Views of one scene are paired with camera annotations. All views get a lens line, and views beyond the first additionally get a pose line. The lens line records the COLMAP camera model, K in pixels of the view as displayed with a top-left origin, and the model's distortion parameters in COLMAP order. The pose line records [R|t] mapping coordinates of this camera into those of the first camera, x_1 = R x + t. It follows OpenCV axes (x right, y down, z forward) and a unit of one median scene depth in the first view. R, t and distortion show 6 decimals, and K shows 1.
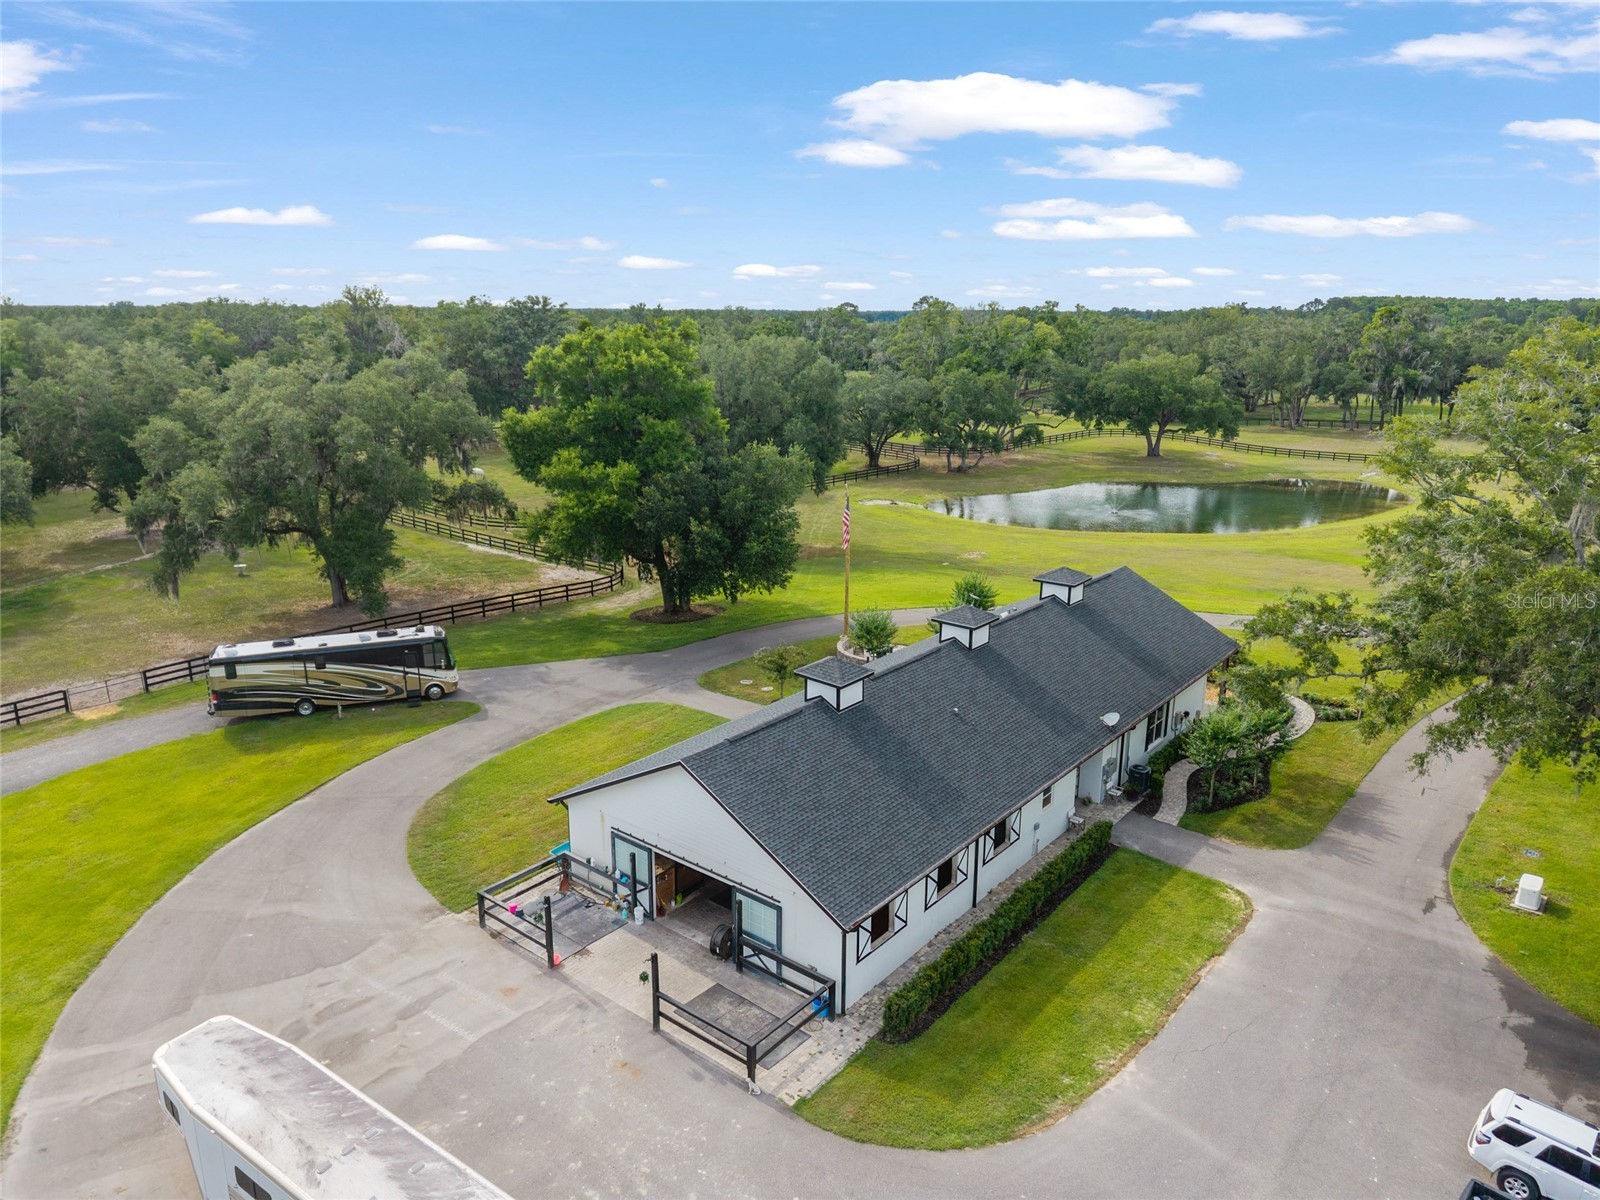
lens RADIAL K [[1076.3, 0, 792.4], [0, 1076.3, 624.2], [0, 0, 1]] dist [0.018969, -0.023259]
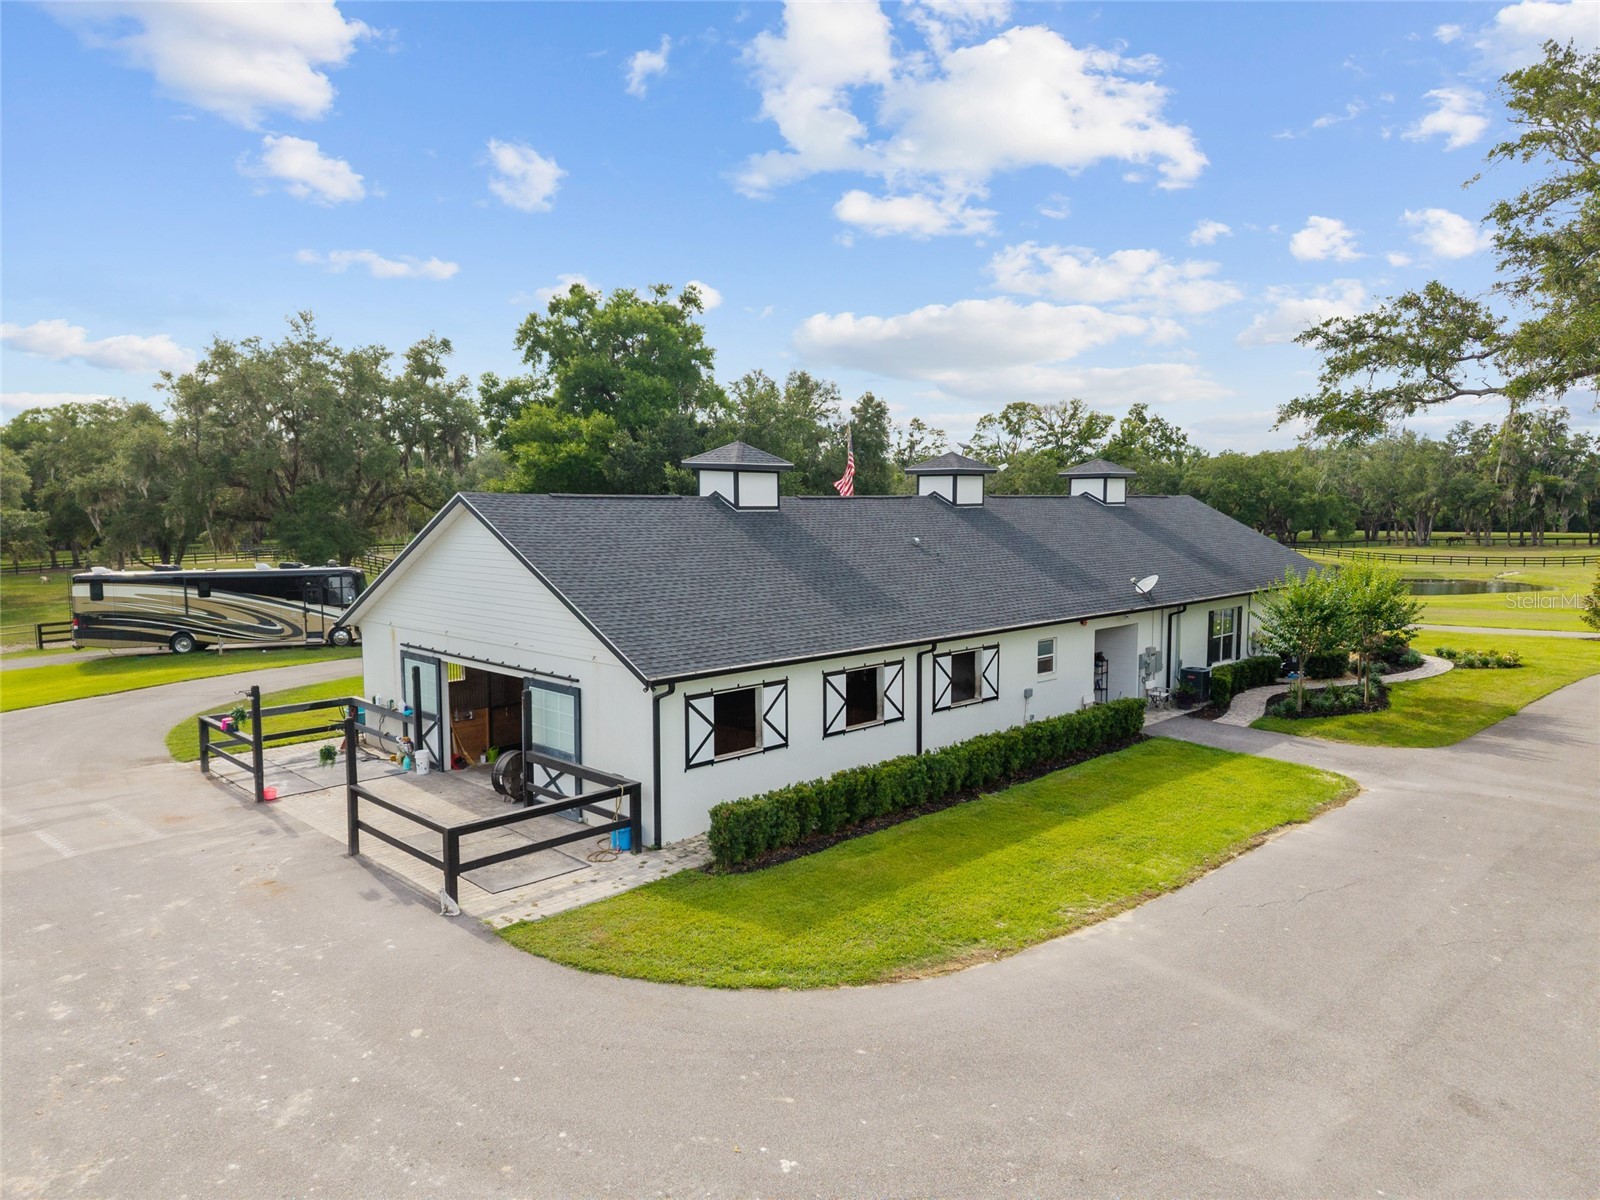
lens RADIAL K [[1076.3, 0, 792.4], [0, 1076.3, 624.2], [0, 0, 1]] dist [0.018969, -0.023259]
pose [[0.994669, 0.005143, -0.102989, 0.163214], [-0.022783, 0.985033, -0.170854, 0.295757], [0.100569, 0.172290, 0.979899, 0.333018]]
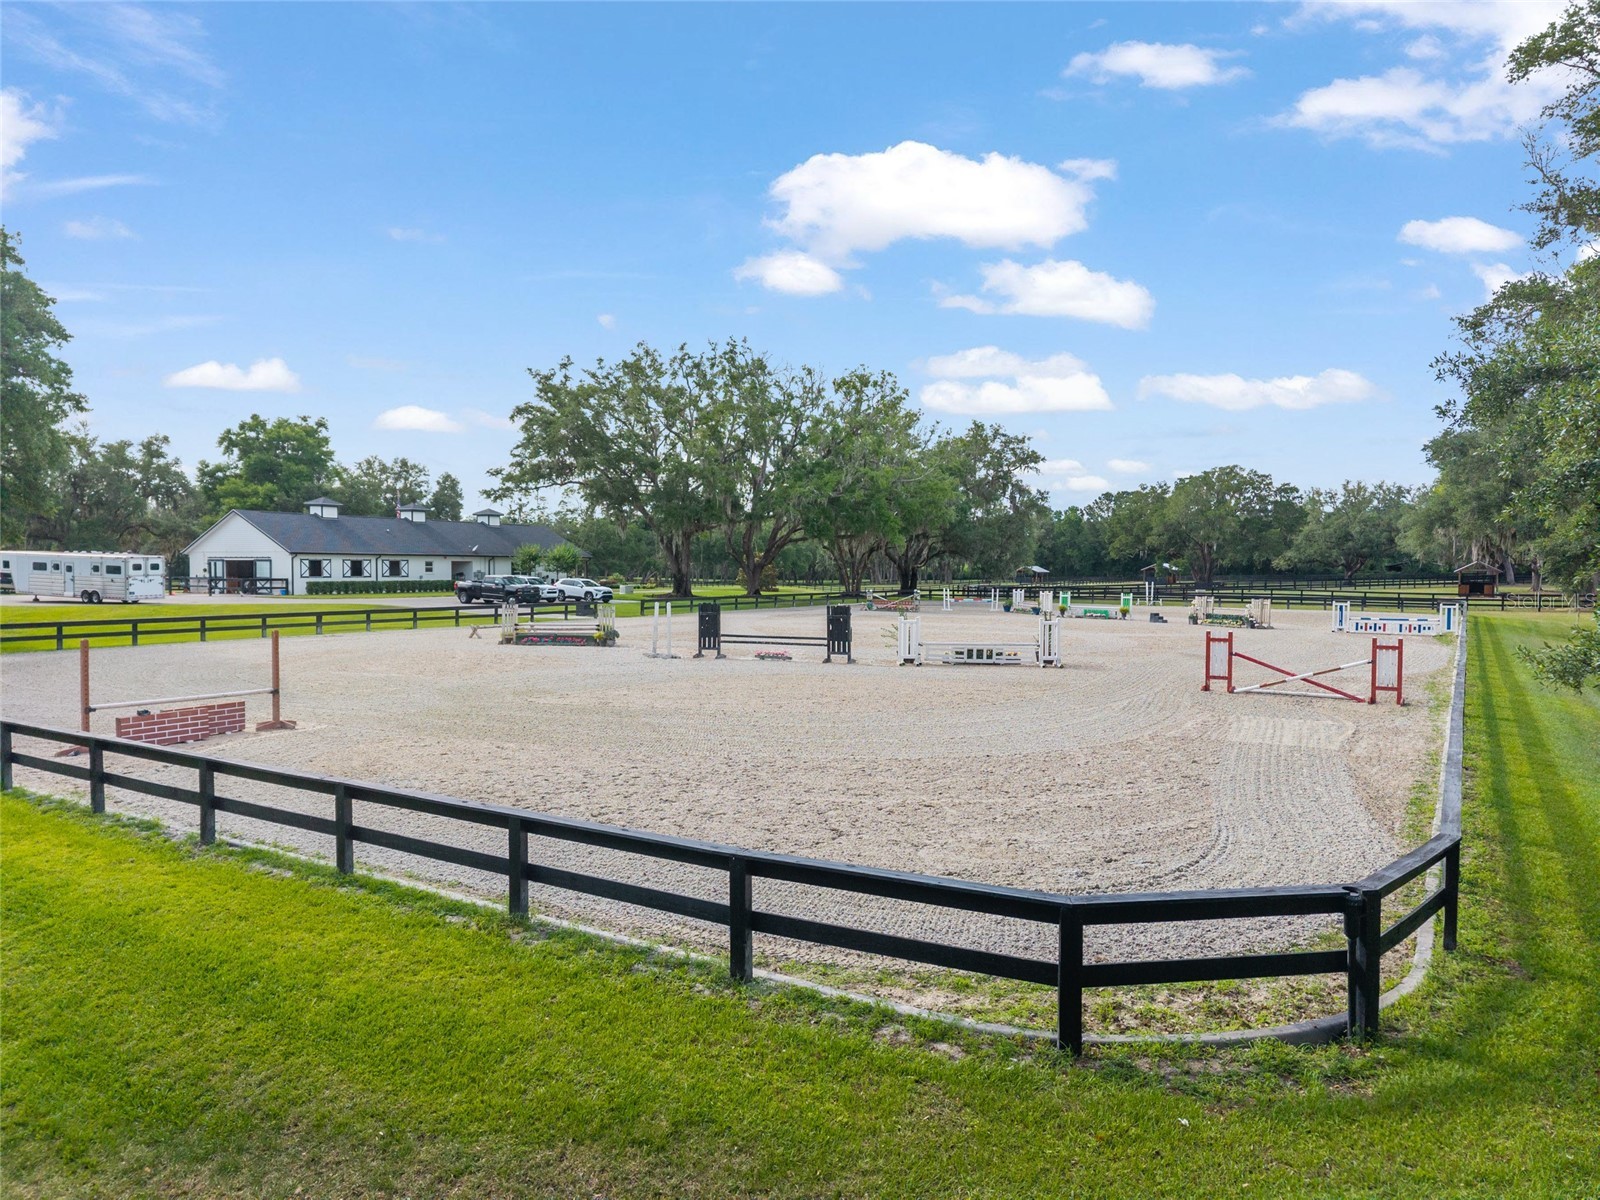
lens RADIAL K [[1104.8, 0, 794.6], [0, 1104.8, 596.1], [0, 0, 1]] dist [0.007121, -0.001850]
pose [[0.983624, -0.008125, 0.180051, 0.633299], [0.054310, 0.965912, -0.253110, 0.933786], [-0.171857, 0.258744, 0.950535, -1.415860]]
